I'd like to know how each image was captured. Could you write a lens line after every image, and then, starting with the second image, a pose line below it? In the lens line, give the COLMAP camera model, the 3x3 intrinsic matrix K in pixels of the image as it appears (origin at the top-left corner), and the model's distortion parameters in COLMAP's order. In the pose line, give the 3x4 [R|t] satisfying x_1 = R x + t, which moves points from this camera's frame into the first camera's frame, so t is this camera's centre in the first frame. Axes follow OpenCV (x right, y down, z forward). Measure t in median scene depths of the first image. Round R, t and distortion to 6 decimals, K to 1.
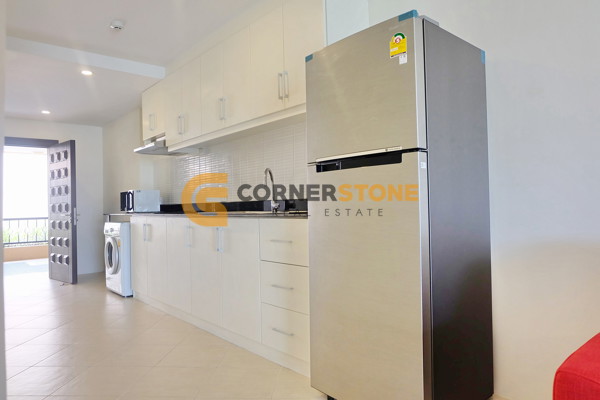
lens RADIAL K [[417.0, 0, 300.8], [0, 417.0, 202.1], [0, 0, 1]] dist [-0.052573, 0.052797]
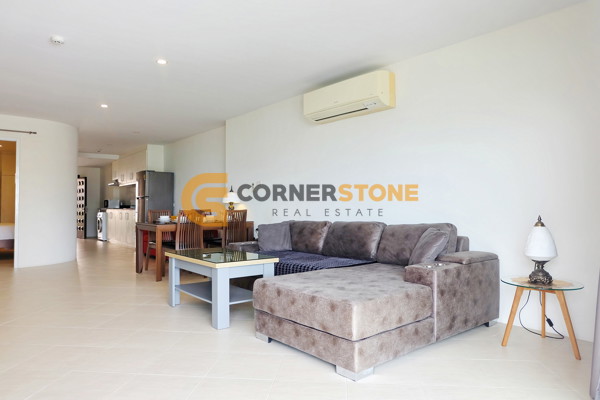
lens RADIAL K [[417.0, 0, 299.4], [0, 417.0, 199.7], [0, 0, 1]] dist [-0.052573, 0.052797]
pose [[0.999505, 0.020301, -0.024018, 0.786171], [-0.020409, 0.999783, -0.004276, -0.040850], [0.023926, 0.004764, 0.999702, -1.438124]]
